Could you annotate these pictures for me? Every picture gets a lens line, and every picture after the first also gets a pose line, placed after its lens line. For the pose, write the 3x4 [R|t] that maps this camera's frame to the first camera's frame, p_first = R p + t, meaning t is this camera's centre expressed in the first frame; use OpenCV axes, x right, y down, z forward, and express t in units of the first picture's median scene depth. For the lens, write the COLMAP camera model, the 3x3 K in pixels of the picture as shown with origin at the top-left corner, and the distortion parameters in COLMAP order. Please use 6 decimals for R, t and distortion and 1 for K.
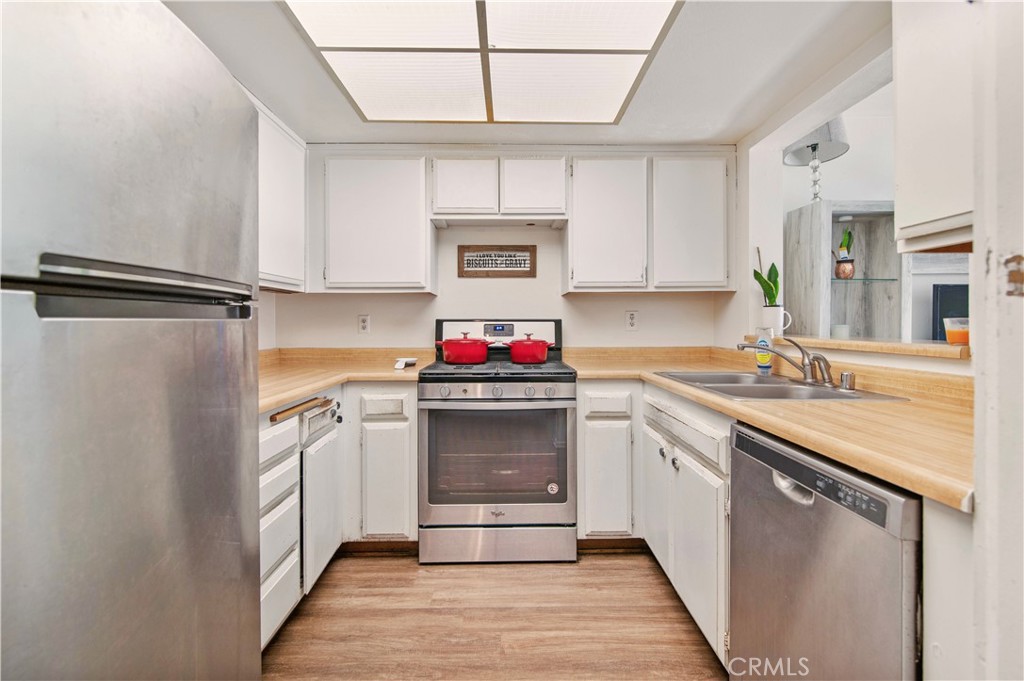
lens RADIAL K [[470.5, 0, 513.6], [0, 470.5, 323.9], [0, 0, 1]] dist [-0.000906, -0.000419]
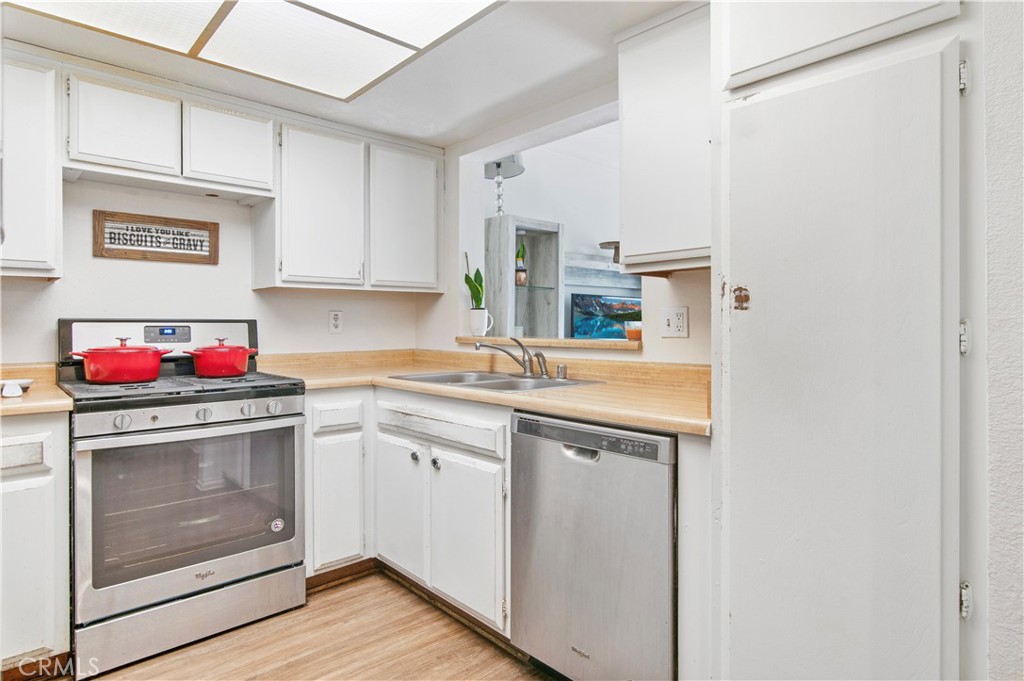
lens RADIAL K [[570.7, 0, 512.2], [0, 570.7, 327.3], [0, 0, 1]] dist [0.000280, -0.000745]
pose [[0.749541, -0.002041, 0.661955, -0.266029], [0.000663, 0.999997, 0.002334, 0.001136], [-0.661958, -0.001310, 0.749540, -0.021106]]
